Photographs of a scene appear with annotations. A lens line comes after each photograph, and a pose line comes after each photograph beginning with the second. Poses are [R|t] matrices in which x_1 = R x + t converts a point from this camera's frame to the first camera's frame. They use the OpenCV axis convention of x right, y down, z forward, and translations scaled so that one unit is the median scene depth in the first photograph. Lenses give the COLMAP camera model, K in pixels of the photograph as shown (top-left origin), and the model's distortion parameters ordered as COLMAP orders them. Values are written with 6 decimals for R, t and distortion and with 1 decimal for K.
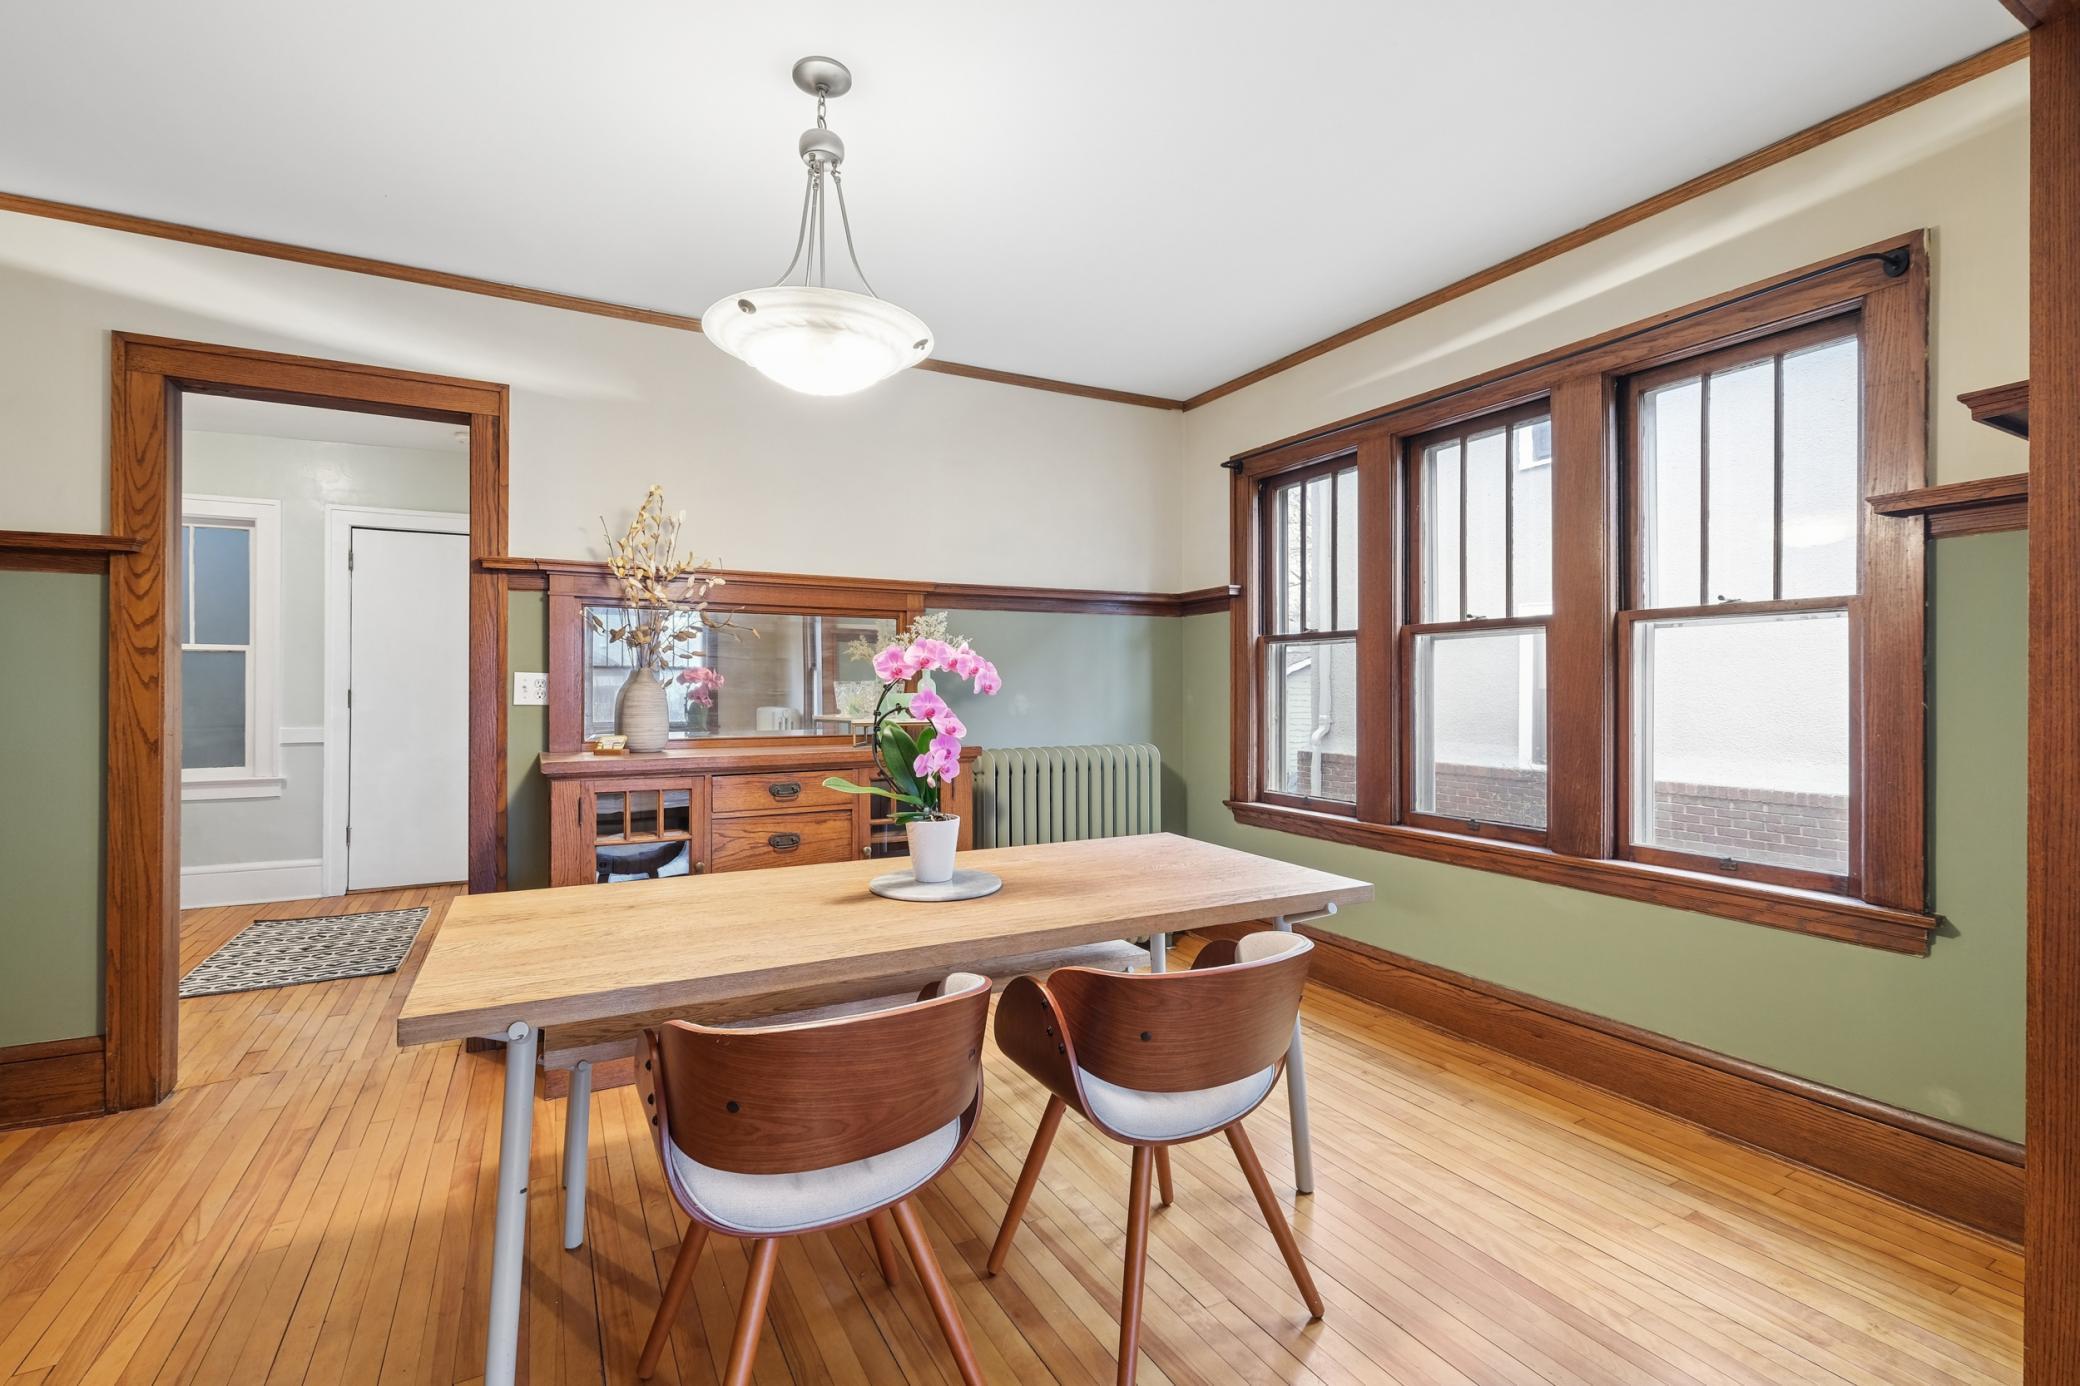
lens RADIAL K [[932.7, 0, 1029.6], [0, 932.7, 683.4], [0, 0, 1]] dist [0.001107, 0.000063]
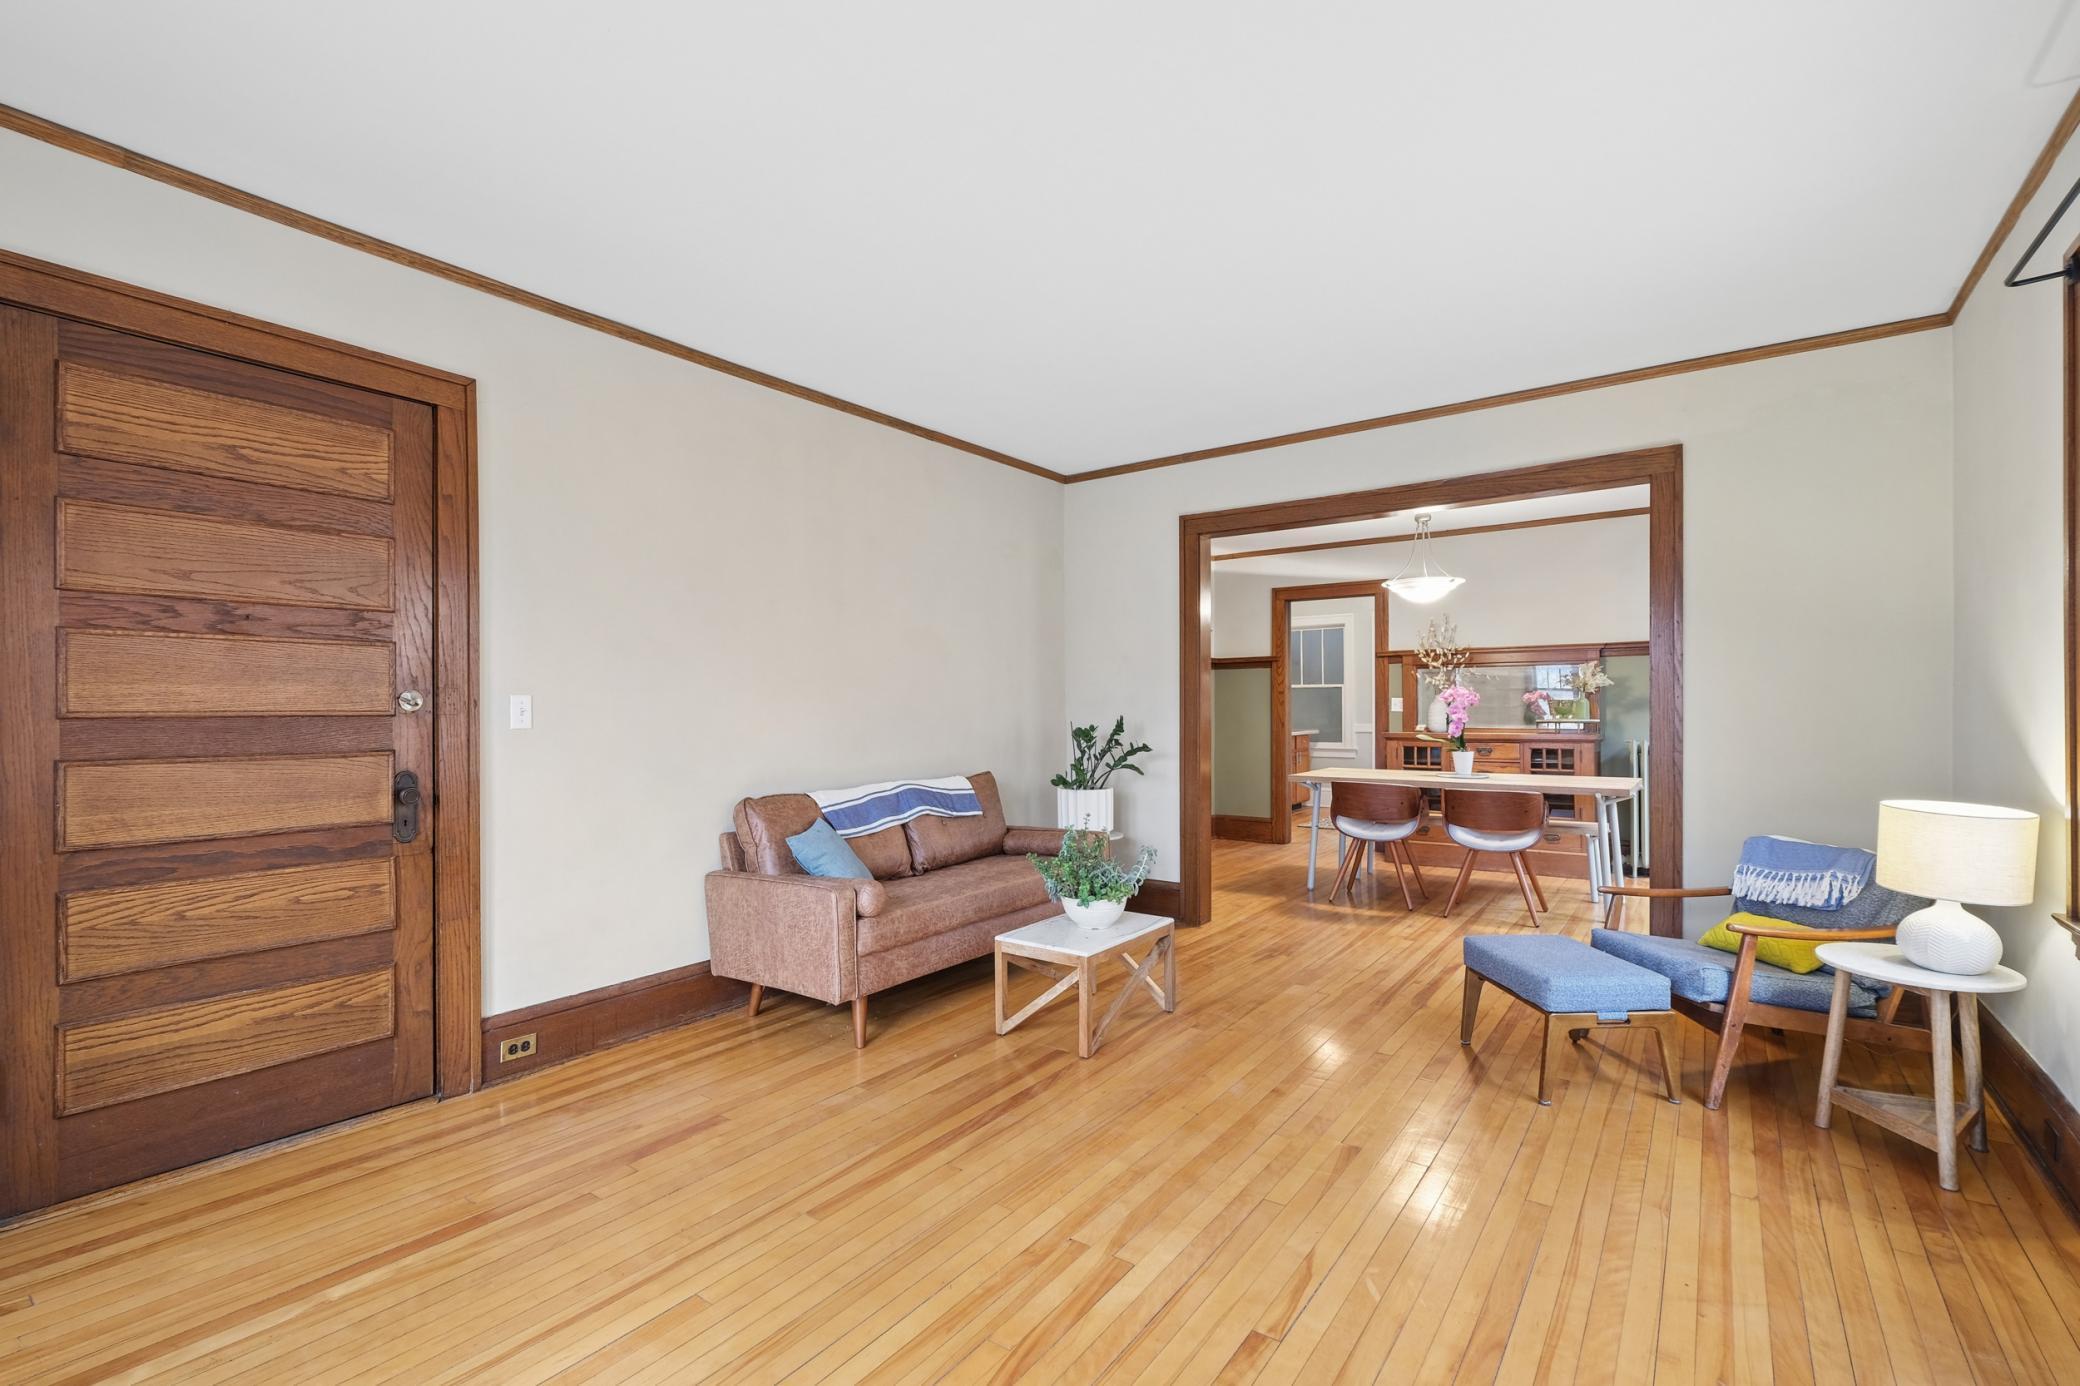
lens RADIAL K [[932.7, 0, 1036.2], [0, 932.7, 698.4], [0, 0, 1]] dist [0.001107, 0.000063]
pose [[0.460005, -0.006598, -0.887892, 1.052179], [0.002121, 0.999978, -0.006333, 0.002016], [0.887914, 0.001030, 0.460009, -0.836987]]
